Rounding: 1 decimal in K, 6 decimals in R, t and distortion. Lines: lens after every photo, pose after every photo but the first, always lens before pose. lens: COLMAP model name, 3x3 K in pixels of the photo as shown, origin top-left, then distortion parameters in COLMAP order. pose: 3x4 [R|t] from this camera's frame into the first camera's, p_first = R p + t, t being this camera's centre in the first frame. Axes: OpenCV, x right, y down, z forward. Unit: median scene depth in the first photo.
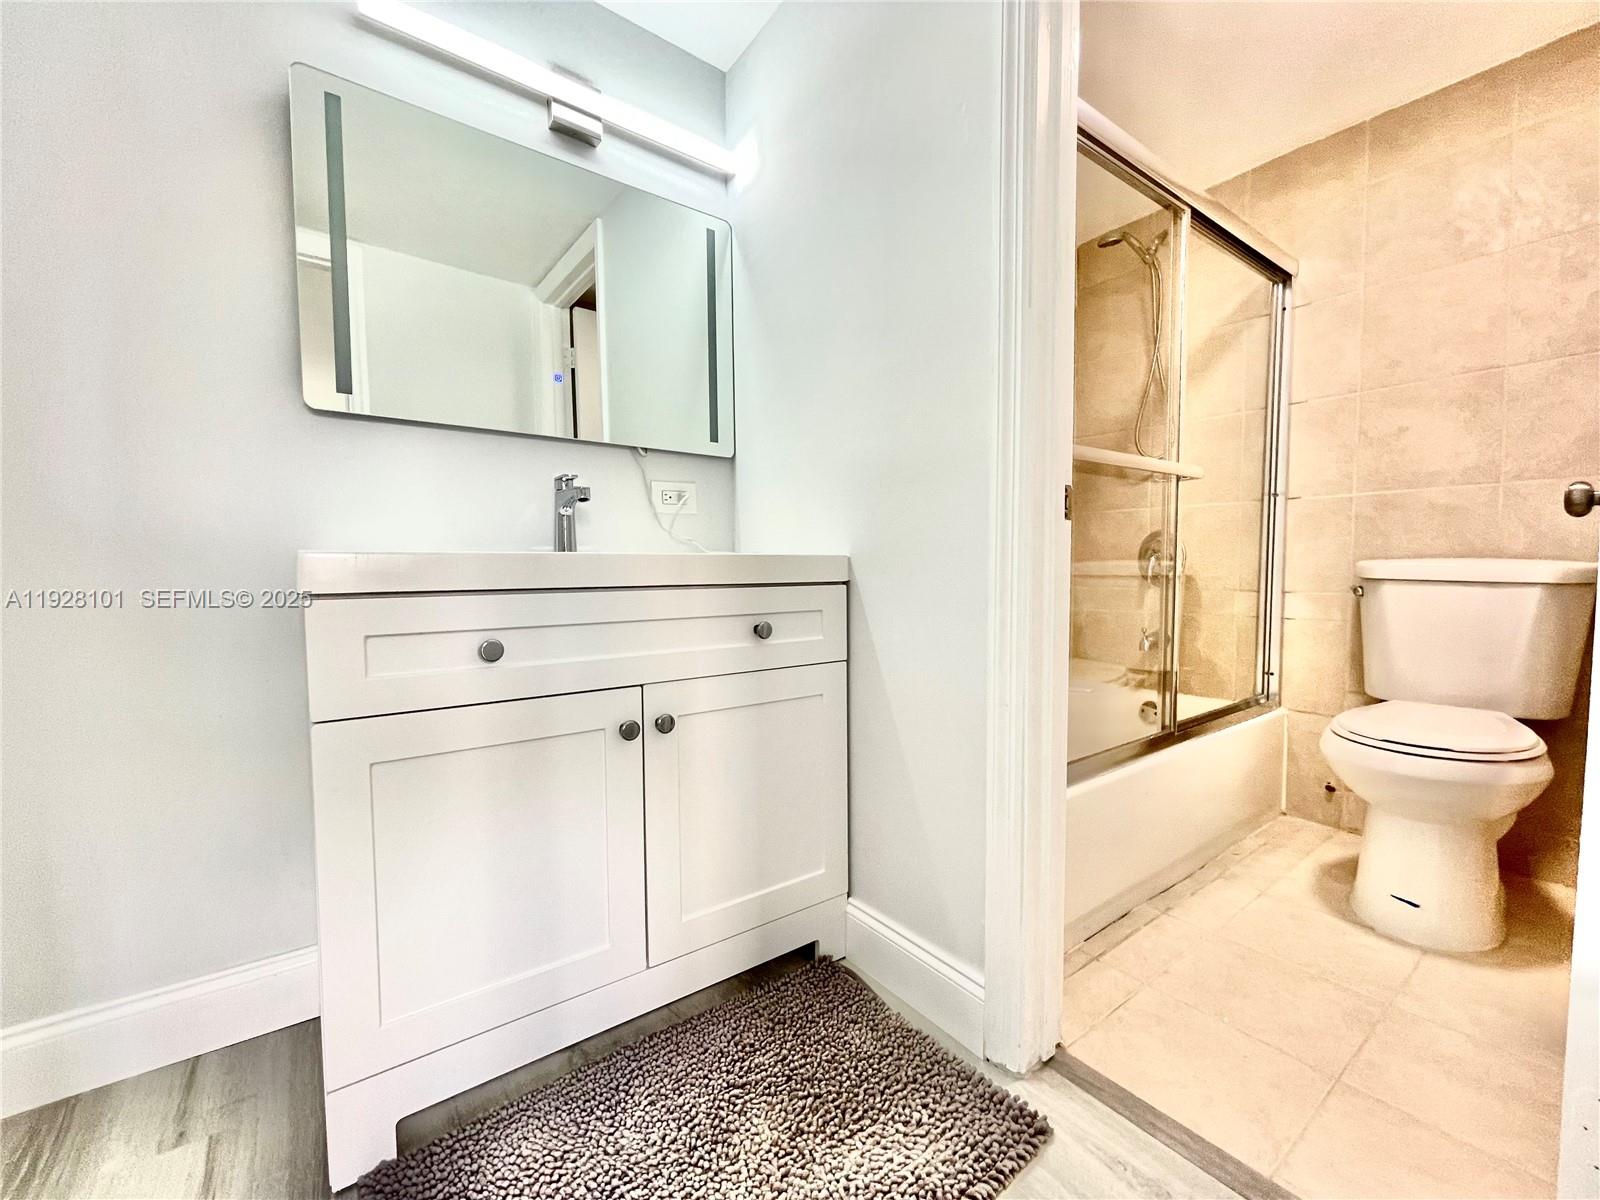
lens RADIAL K [[654.7, 0, 794.8], [0, 654.7, 602.0], [0, 0, 1]] dist [-0.000678, -0.000192]
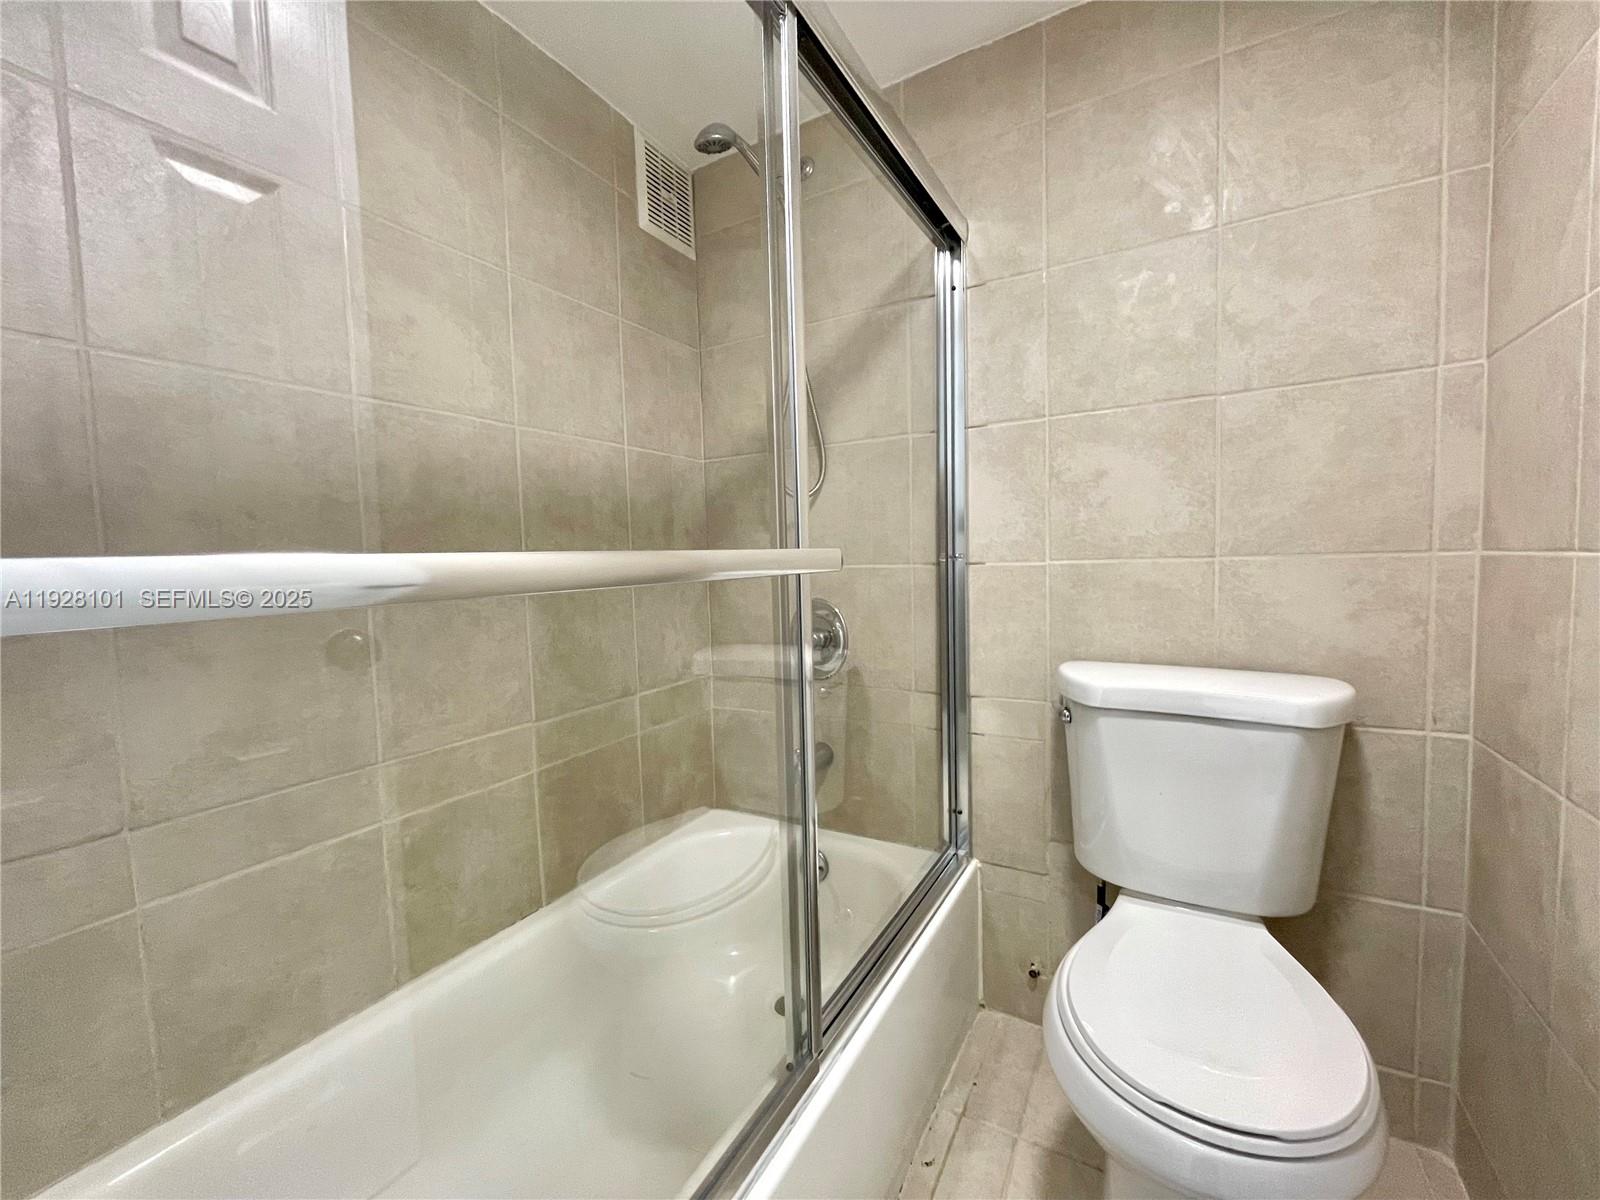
lens RADIAL K [[654.7, 0, 794.8], [0, 654.7, 602.0], [0, 0, 1]] dist [-0.000678, -0.000192]
pose [[0.916914, -0.049611, 0.395990, 0.341503], [0.045285, 0.998768, 0.020271, -0.156025], [-0.396508, -0.000654, 0.918031, 0.484055]]
